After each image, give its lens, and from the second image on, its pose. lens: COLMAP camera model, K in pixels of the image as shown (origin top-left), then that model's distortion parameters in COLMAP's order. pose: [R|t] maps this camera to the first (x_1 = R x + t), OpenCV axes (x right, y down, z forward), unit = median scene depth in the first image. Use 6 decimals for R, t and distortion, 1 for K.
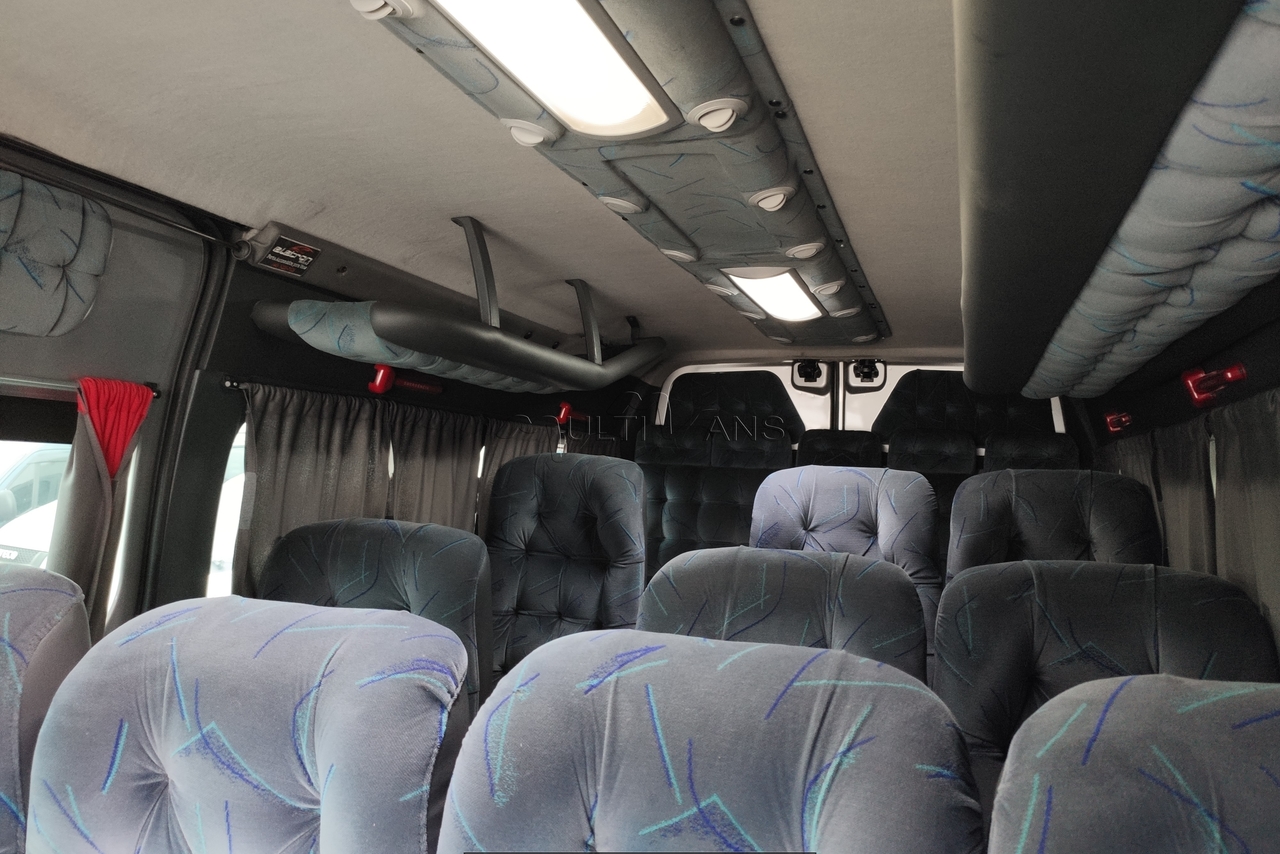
lens RADIAL K [[969.1, 0, 639.9], [0, 969.1, 426.9], [0, 0, 1]] dist [0.084081, -0.130420]
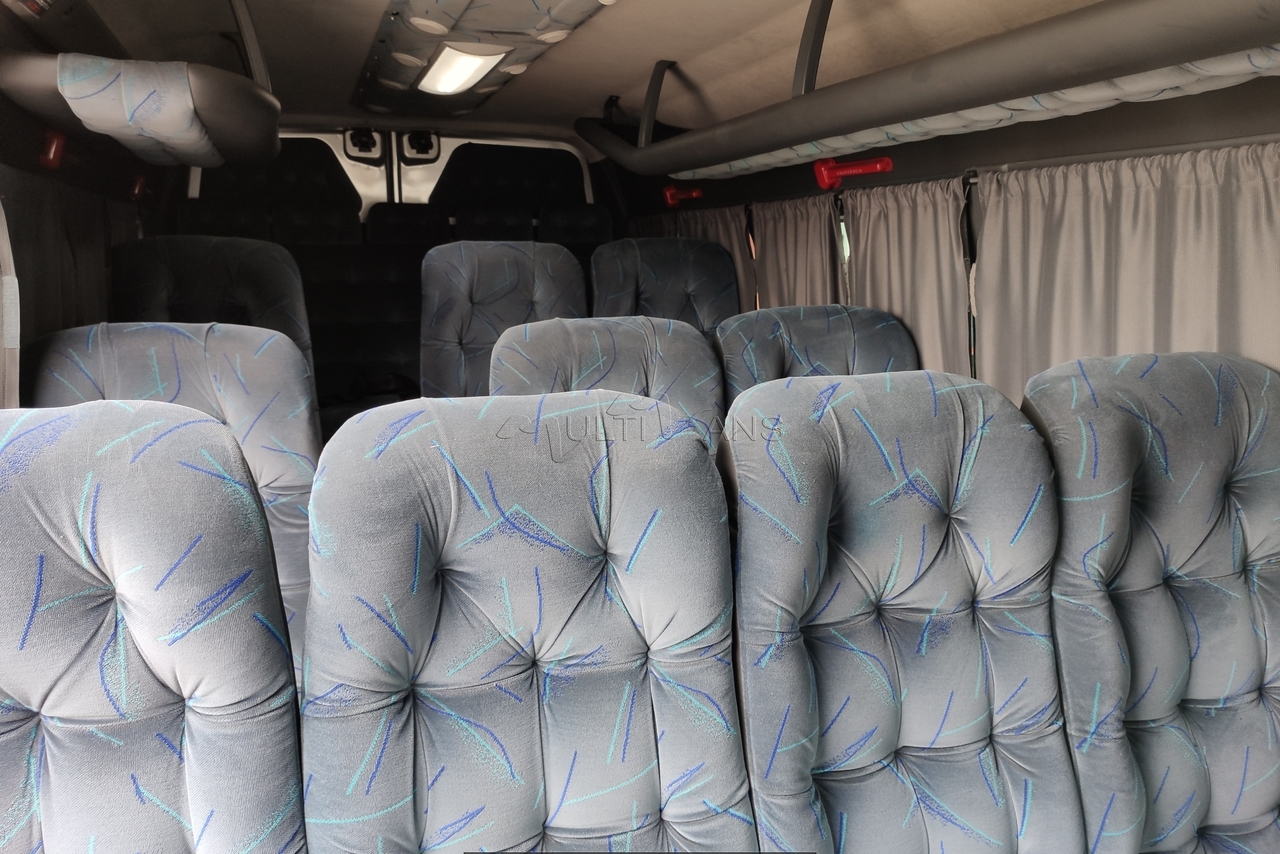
lens RADIAL K [[976.0, 0, 628.9], [0, 976.0, 436.7], [0, 0, 1]] dist [0.075733, -0.114640]
pose [[0.785028, -0.157162, 0.599192, -0.706555], [0.006224, 0.969233, 0.246067, -0.030246], [-0.619429, -0.189440, 0.761853, 0.073855]]
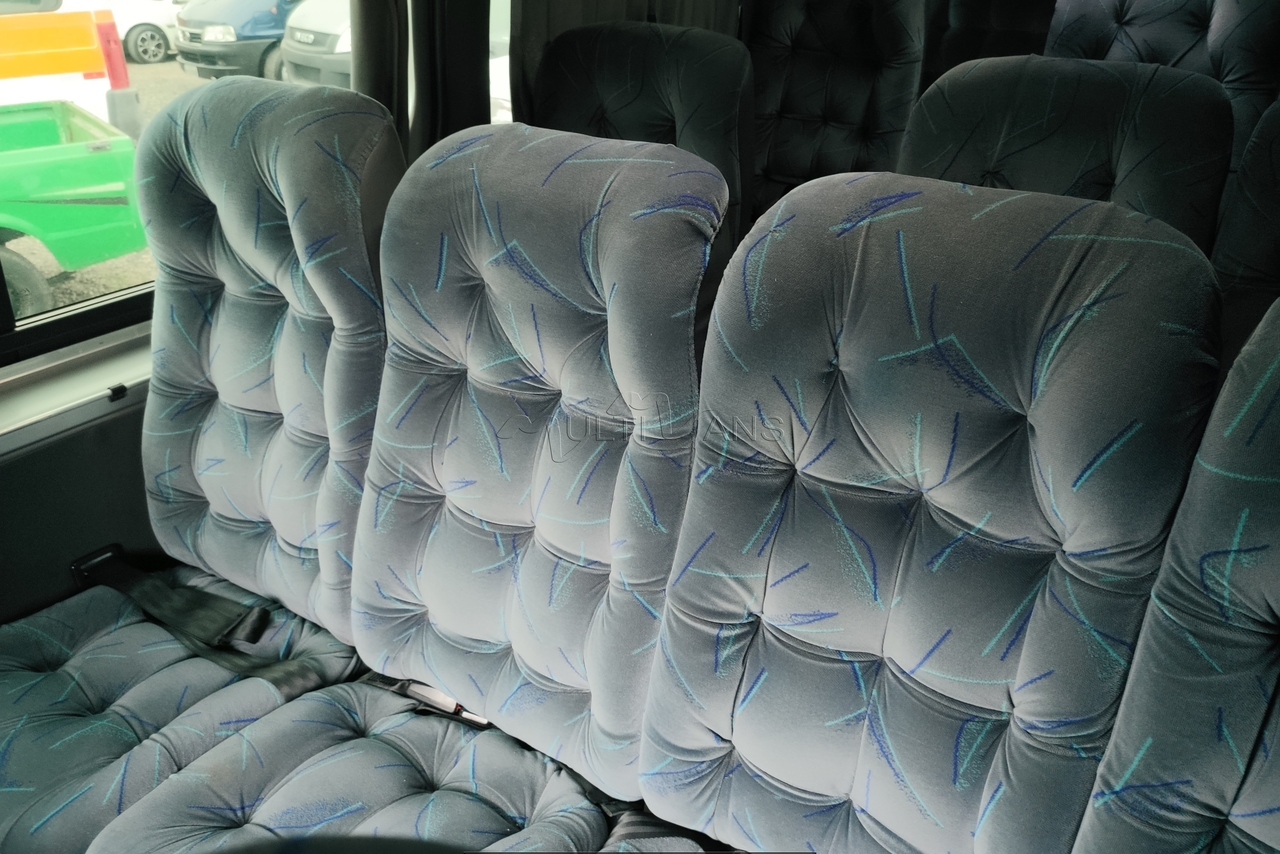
lens RADIAL K [[976.0, 0, 628.9], [0, 976.0, 436.7], [0, 0, 1]] dist [0.075733, -0.114640]
pose [[0.963553, 0.092706, -0.250941, 0.008638], [0.046261, 0.866160, 0.497621, -0.052058], [0.263488, -0.491093, 0.830302, -0.036736]]
